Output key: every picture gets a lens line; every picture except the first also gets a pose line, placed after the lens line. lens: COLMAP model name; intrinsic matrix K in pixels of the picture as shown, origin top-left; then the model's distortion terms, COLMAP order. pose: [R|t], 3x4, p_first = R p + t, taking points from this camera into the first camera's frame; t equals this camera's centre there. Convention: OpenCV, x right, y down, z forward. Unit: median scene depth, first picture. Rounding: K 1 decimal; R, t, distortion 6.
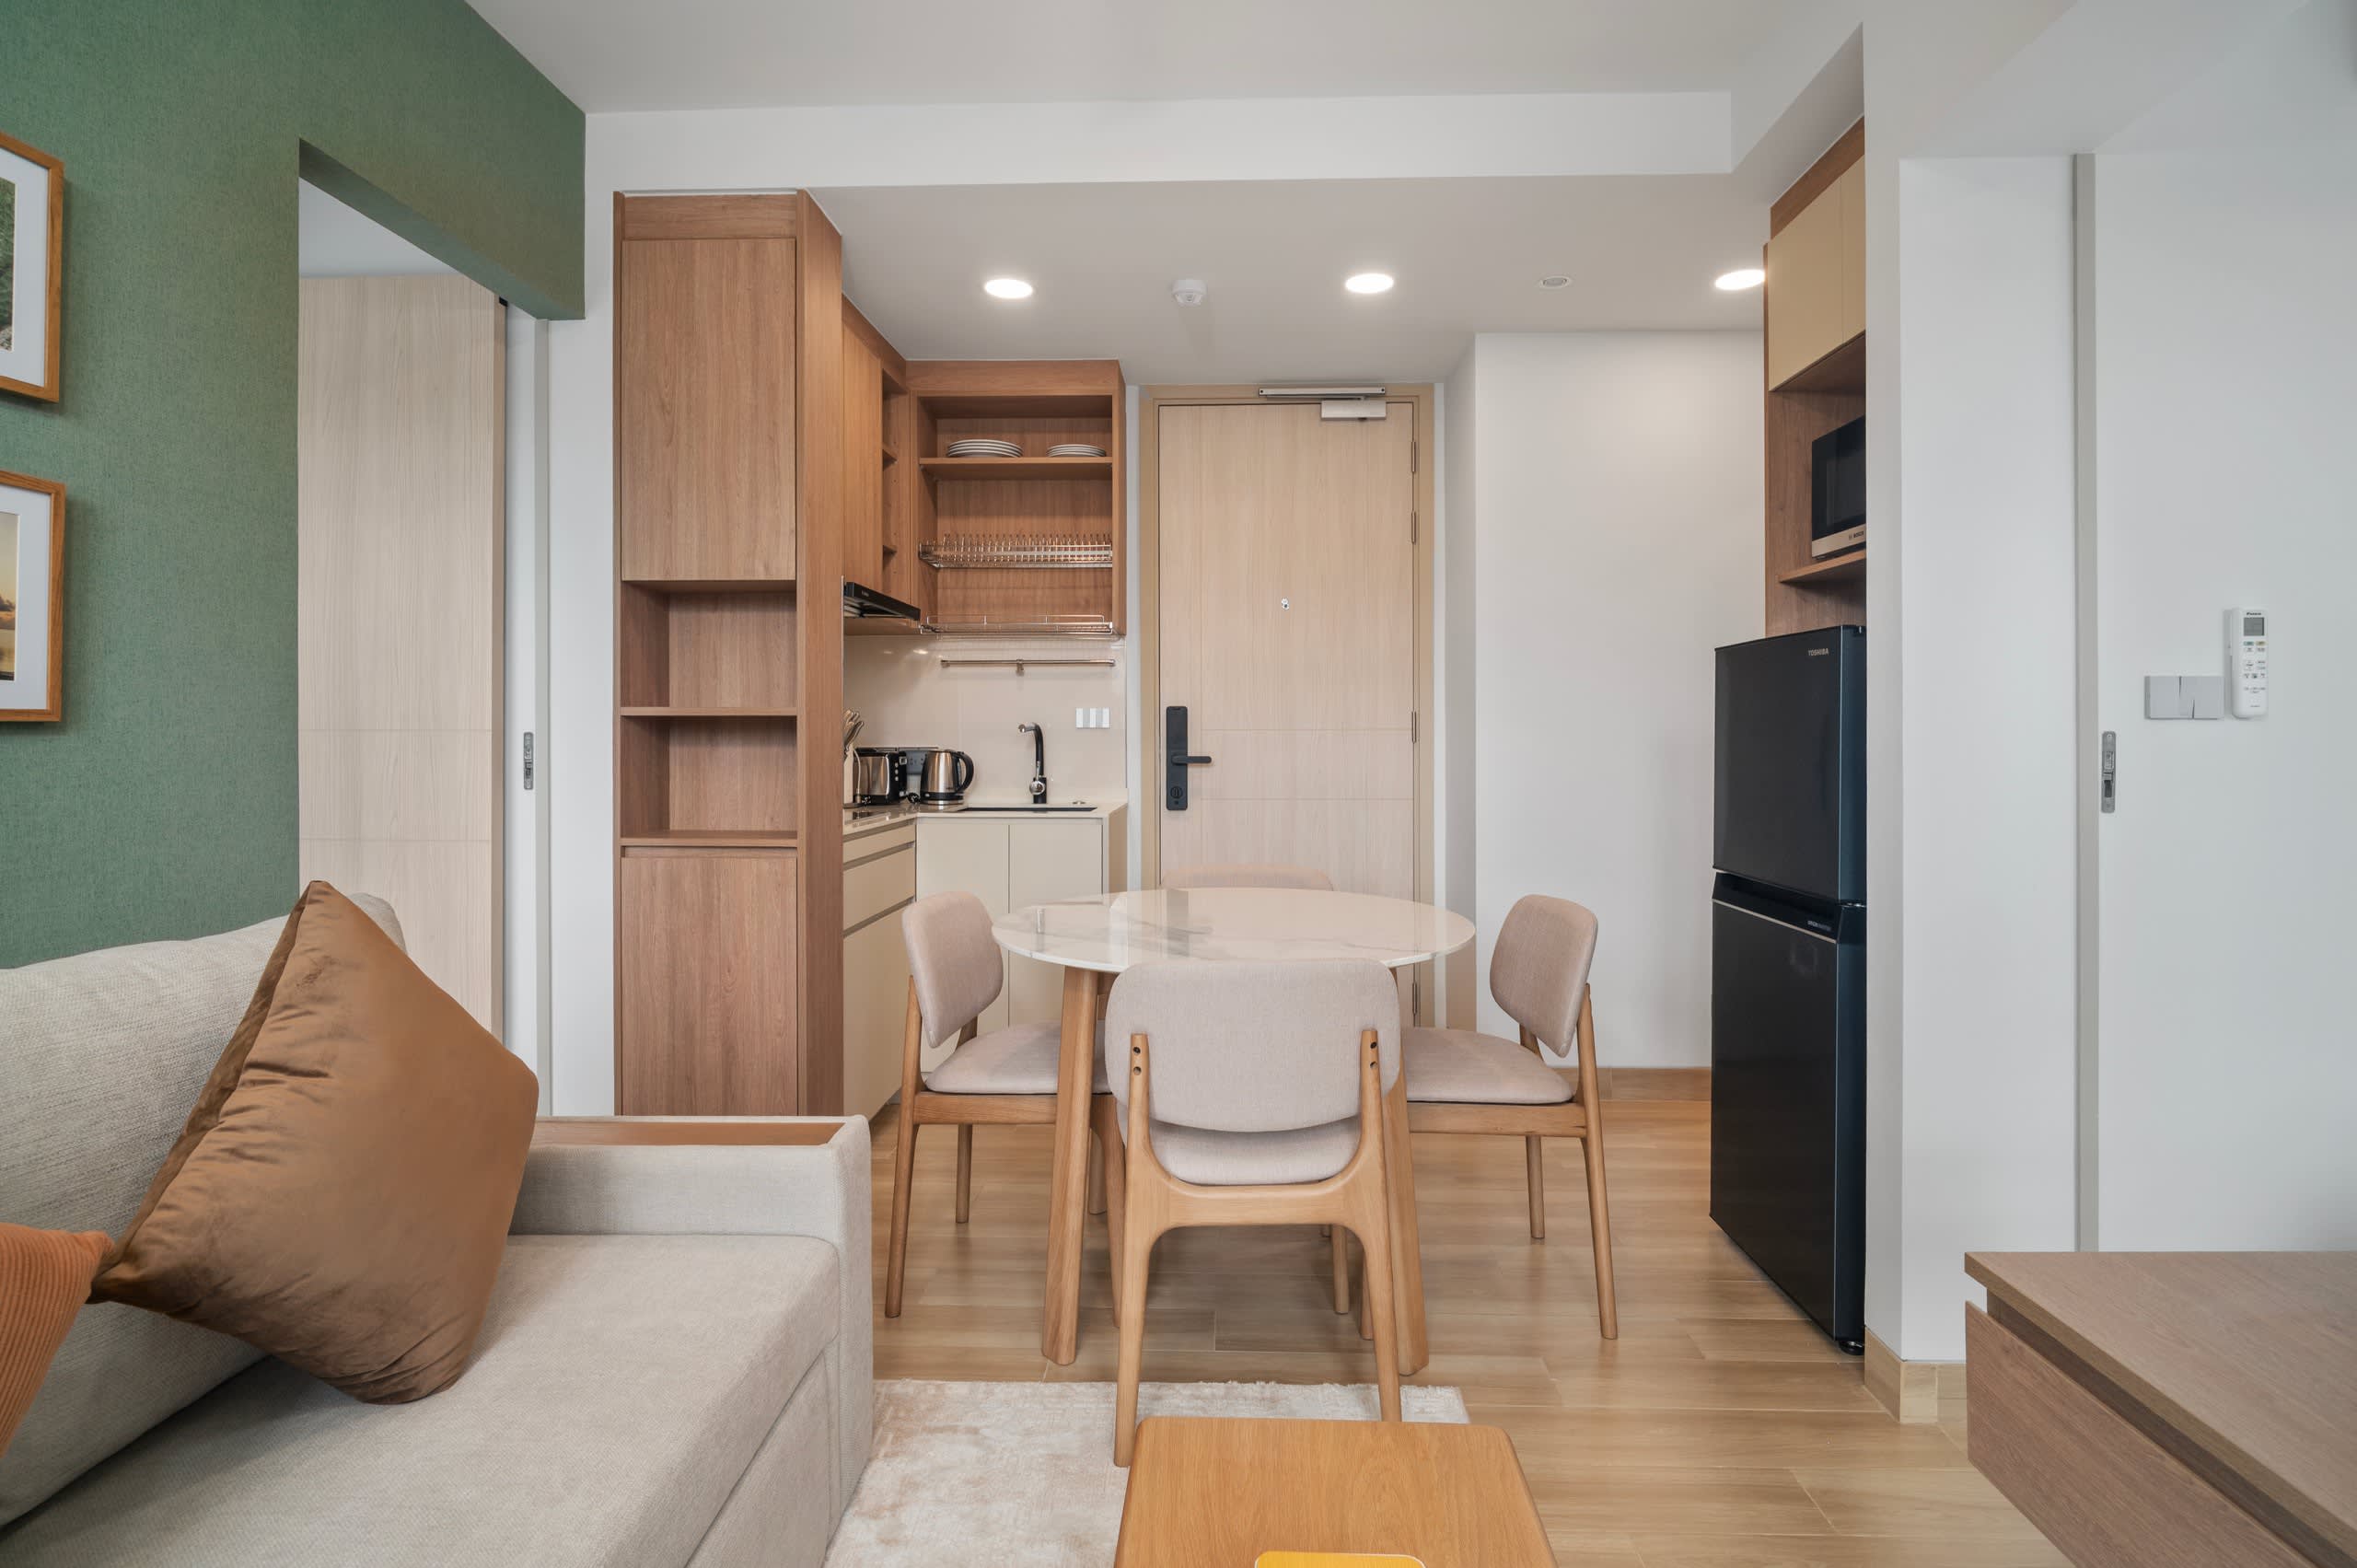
lens RADIAL K [[1113.6, 0, 1183.7], [0, 1113.6, 738.9], [0, 0, 1]] dist [-0.036238, 0.000769]
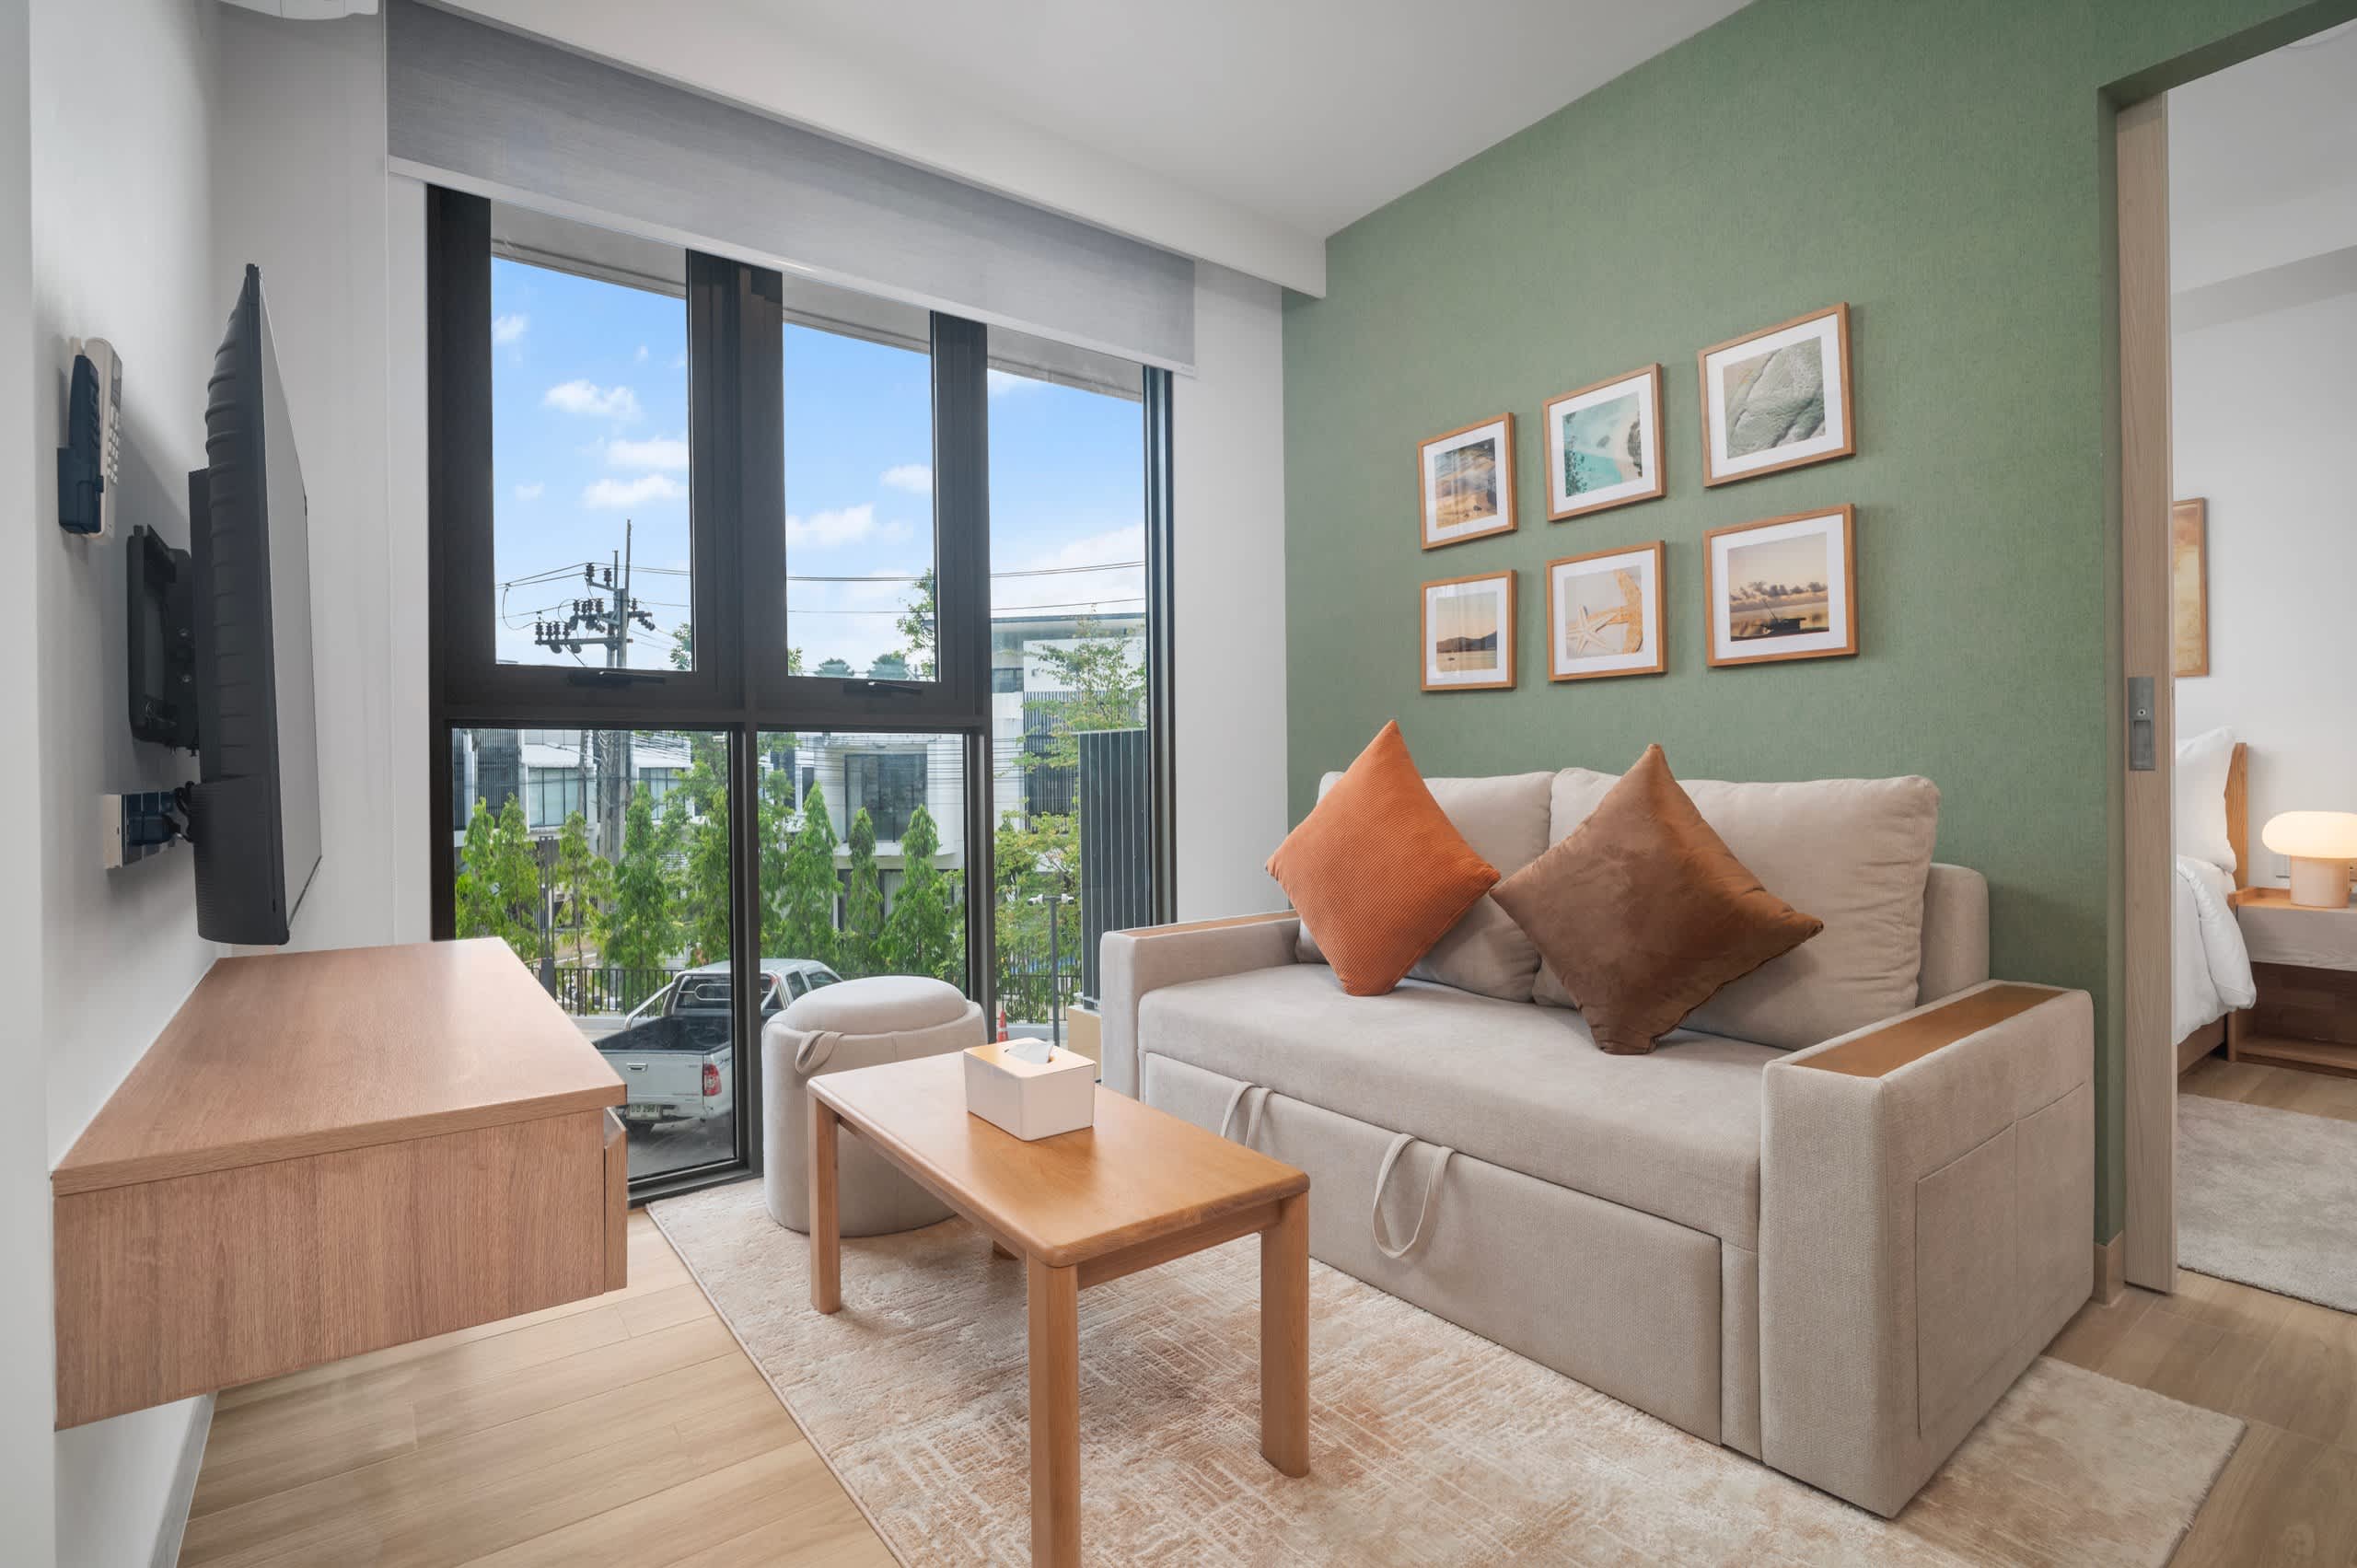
lens RADIAL K [[1097.0, 0, 1178.5], [0, 1097.0, 784.0], [0, 0, 1]] dist [-0.001435, -0.000144]
pose [[-0.768798, 0.016822, -0.639271, 0.405915], [0.010624, 0.999852, 0.013534, 0.076807], [0.639404, 0.003614, -0.768863, 0.859000]]
